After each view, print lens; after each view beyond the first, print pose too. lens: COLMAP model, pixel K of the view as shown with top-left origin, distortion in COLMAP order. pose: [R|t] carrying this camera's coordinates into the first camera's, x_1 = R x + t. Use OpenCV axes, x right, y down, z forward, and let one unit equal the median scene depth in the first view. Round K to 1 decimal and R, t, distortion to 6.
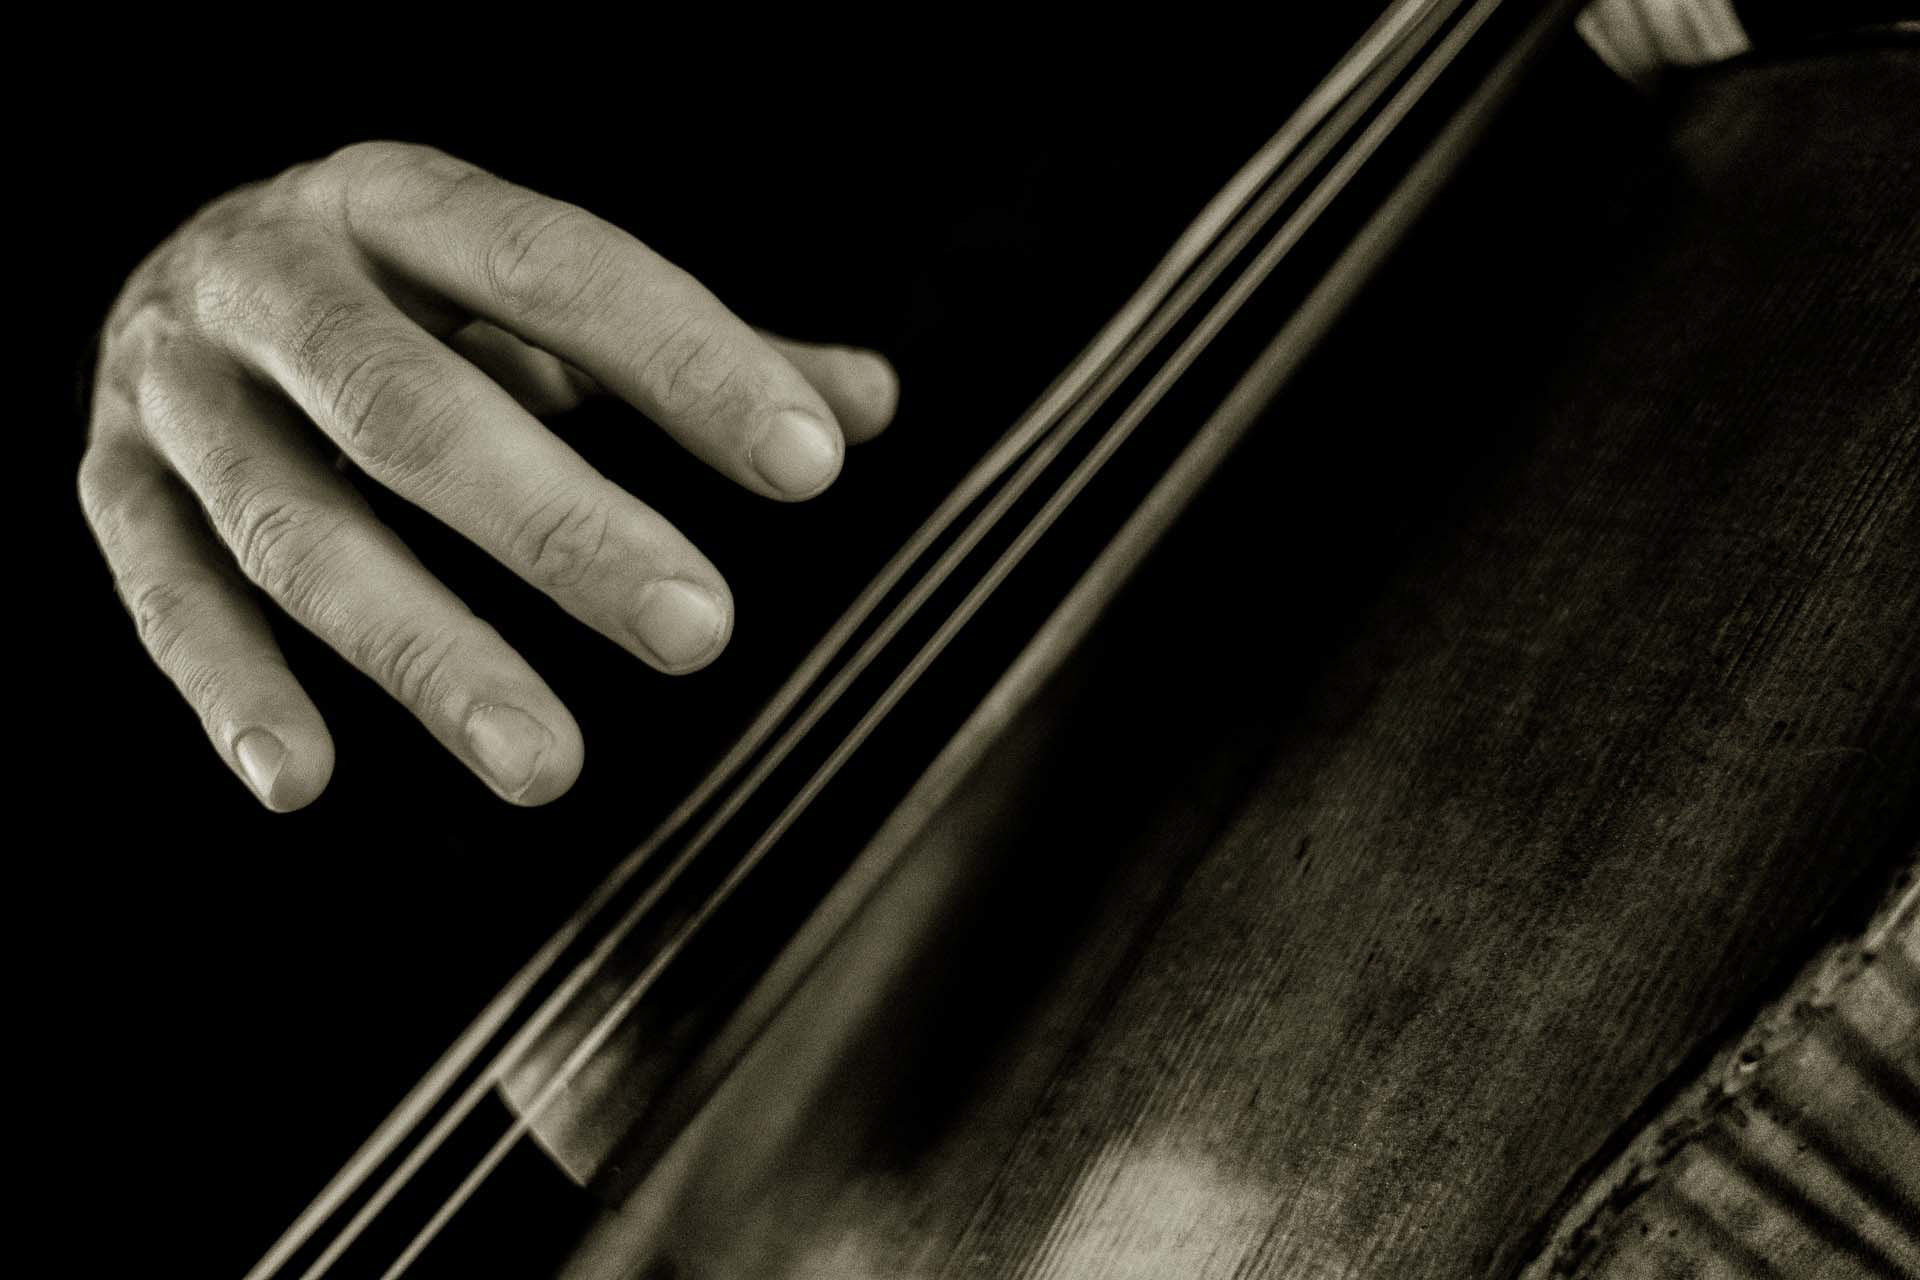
lens RADIAL K [[1819.3, 0, 950.7], [0, 1819.3, 665.6], [0, 0, 1]] dist [-0.095397, 0.205969]
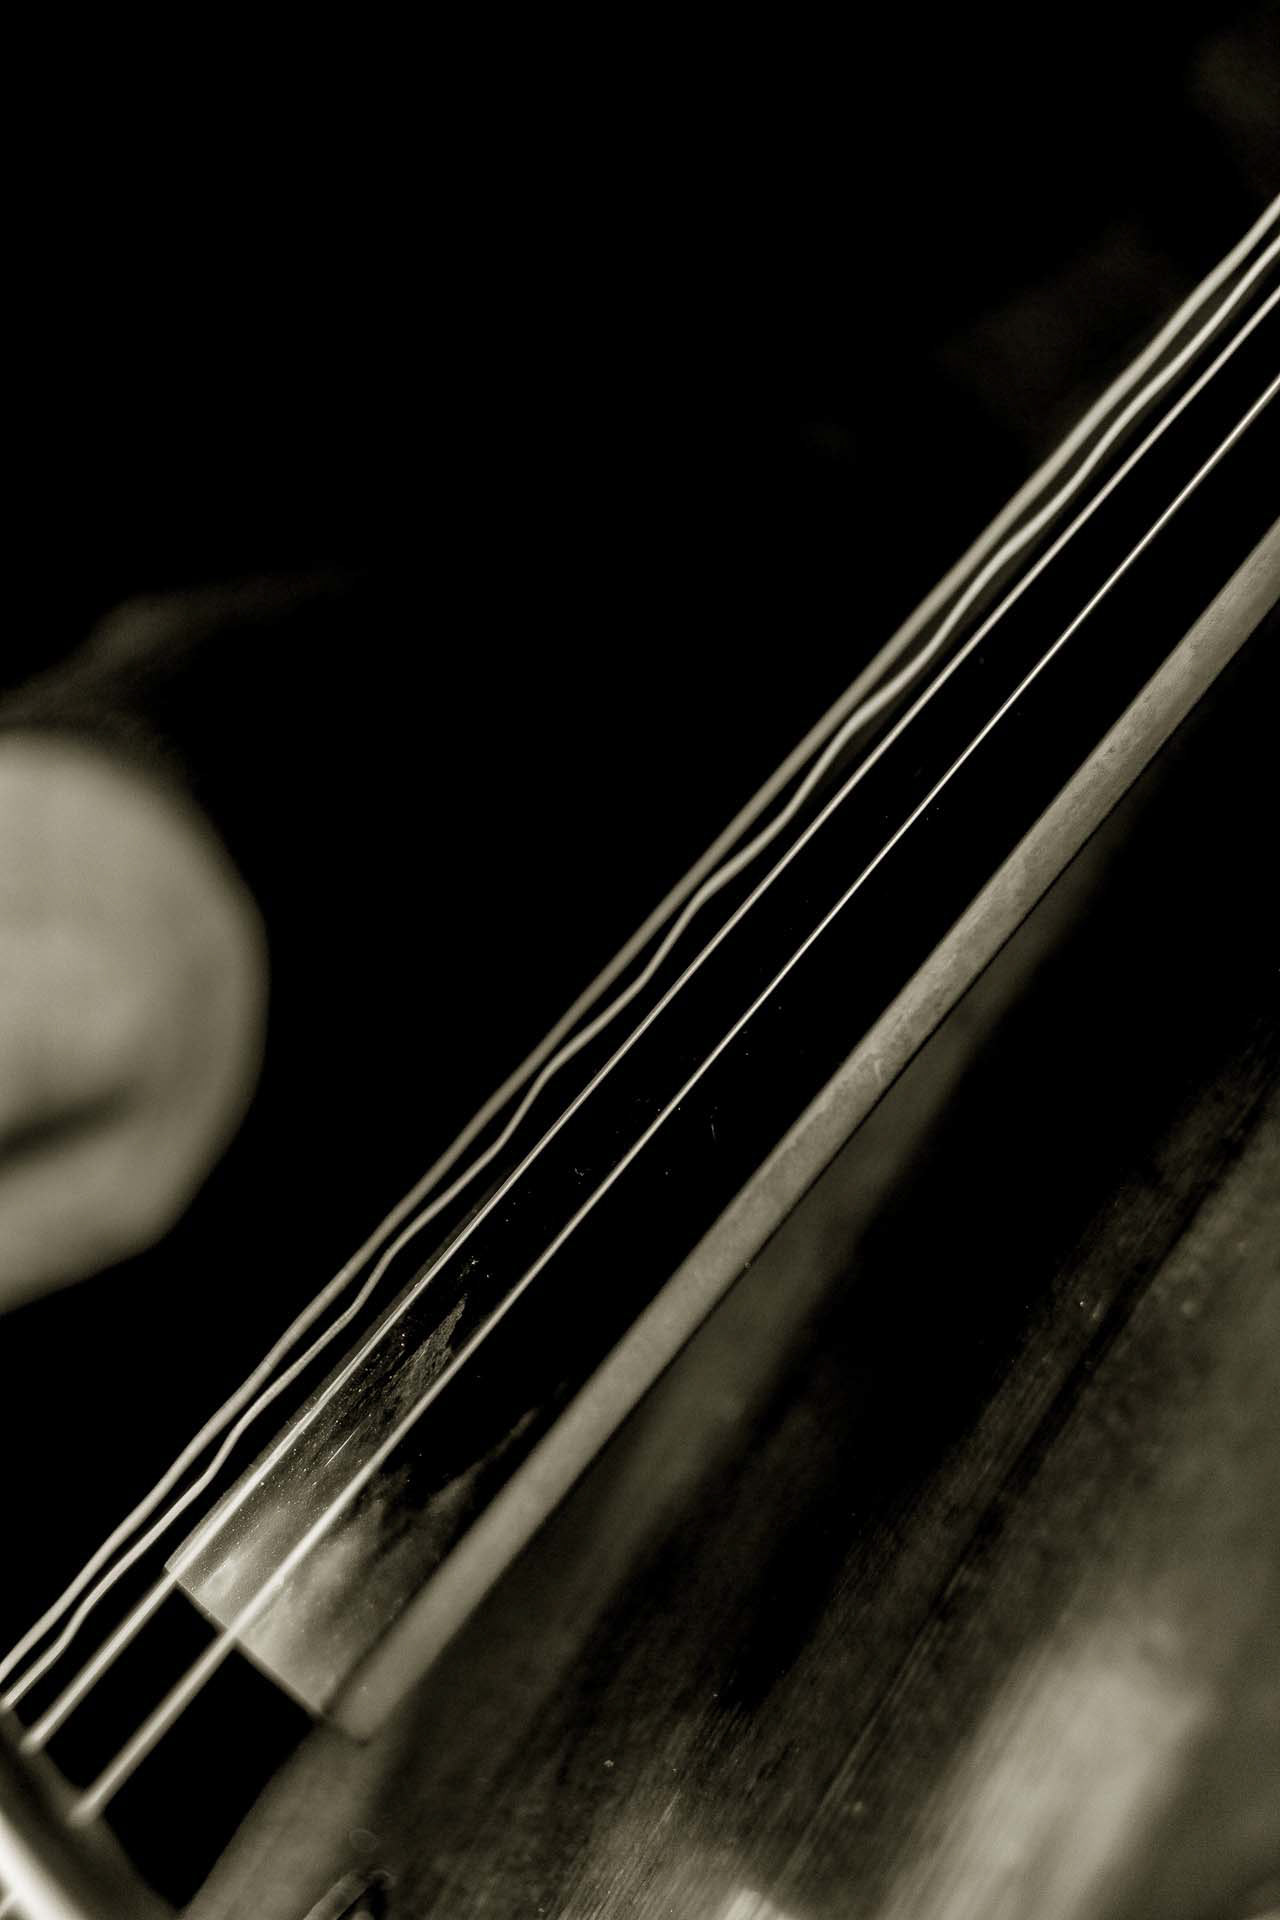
lens RADIAL K [[4683.1, 0, 640.0], [0, 4683.1, 960.0], [0, 0, 1]] dist [-0.004799, 0.266026]
pose [[0.999259, -0.006297, -0.037971, 0.003348], [0.008544, 0.998202, 0.059326, -0.149615], [0.037529, -0.059607, 0.997516, -1.002144]]
